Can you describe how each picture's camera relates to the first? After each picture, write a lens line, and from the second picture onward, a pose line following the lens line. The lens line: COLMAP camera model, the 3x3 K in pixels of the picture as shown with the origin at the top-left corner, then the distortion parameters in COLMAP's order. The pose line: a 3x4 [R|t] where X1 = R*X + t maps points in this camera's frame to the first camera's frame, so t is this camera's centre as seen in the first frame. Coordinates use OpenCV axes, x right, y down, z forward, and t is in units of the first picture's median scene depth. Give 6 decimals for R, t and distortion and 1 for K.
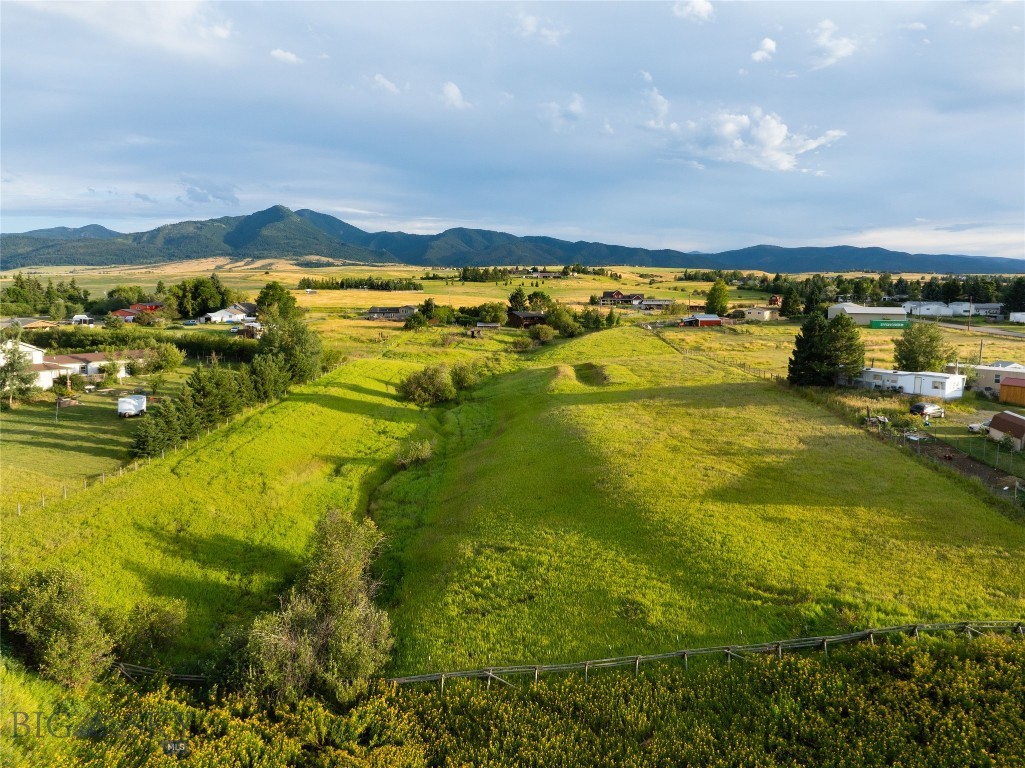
lens RADIAL K [[718.7, 0, 515.5], [0, 718.7, 378.4], [0, 0, 1]] dist [-0.043307, 0.006486]
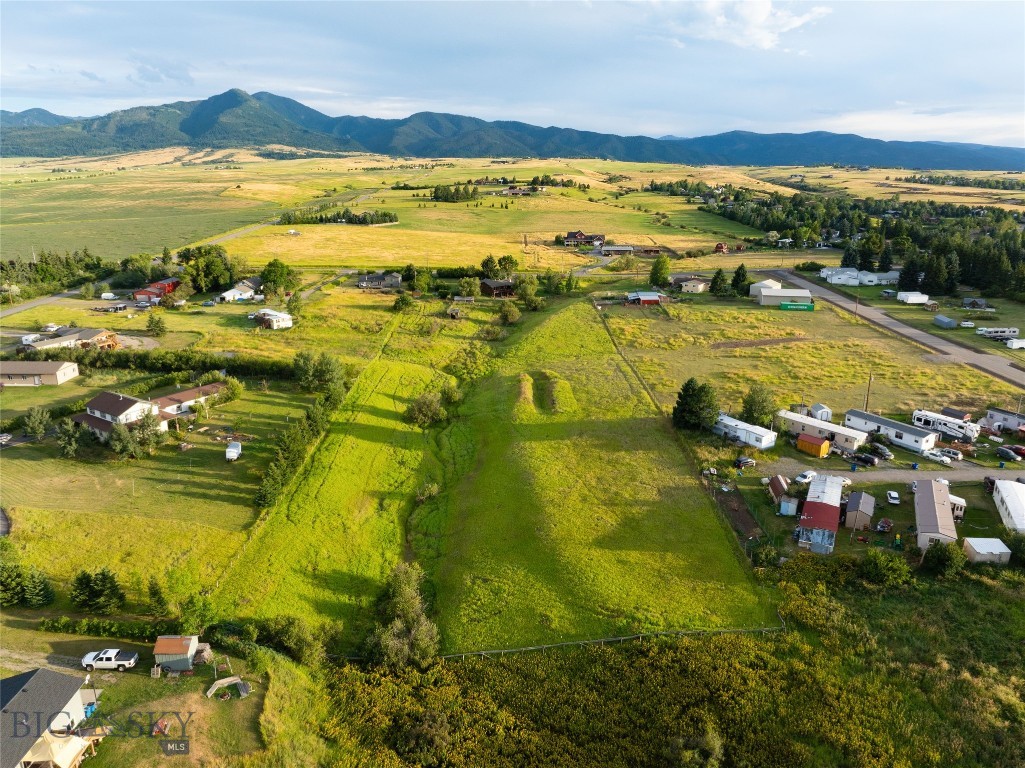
lens RADIAL K [[718.7, 0, 515.5], [0, 718.7, 378.4], [0, 0, 1]] dist [-0.043307, 0.006486]
pose [[0.999177, -0.011944, 0.038761, -0.001384], [0.005831, 0.988029, 0.154160, -0.142467], [-0.040139, -0.153807, 0.987285, -0.201847]]
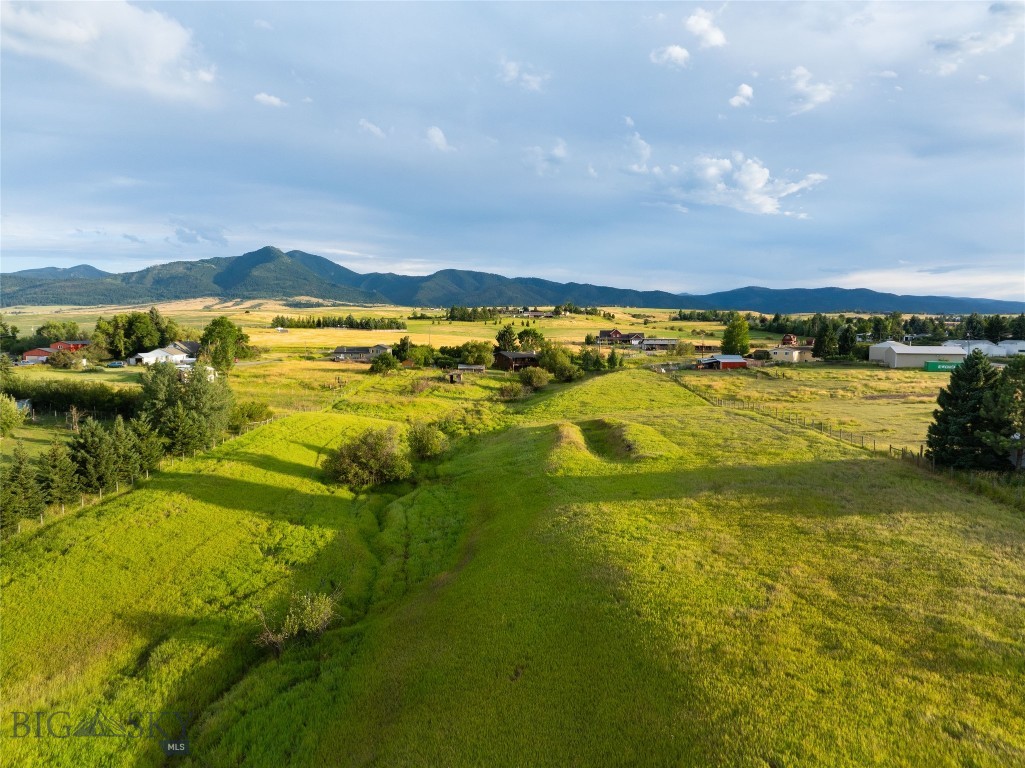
lens RADIAL K [[718.7, 0, 515.5], [0, 718.7, 378.4], [0, 0, 1]] dist [-0.043307, 0.006486]
pose [[0.999915, -0.000001, 0.013025, 0.003820], [0.000741, 0.998386, -0.056794, -0.014762], [-0.013004, 0.056799, 0.998301, 0.170246]]
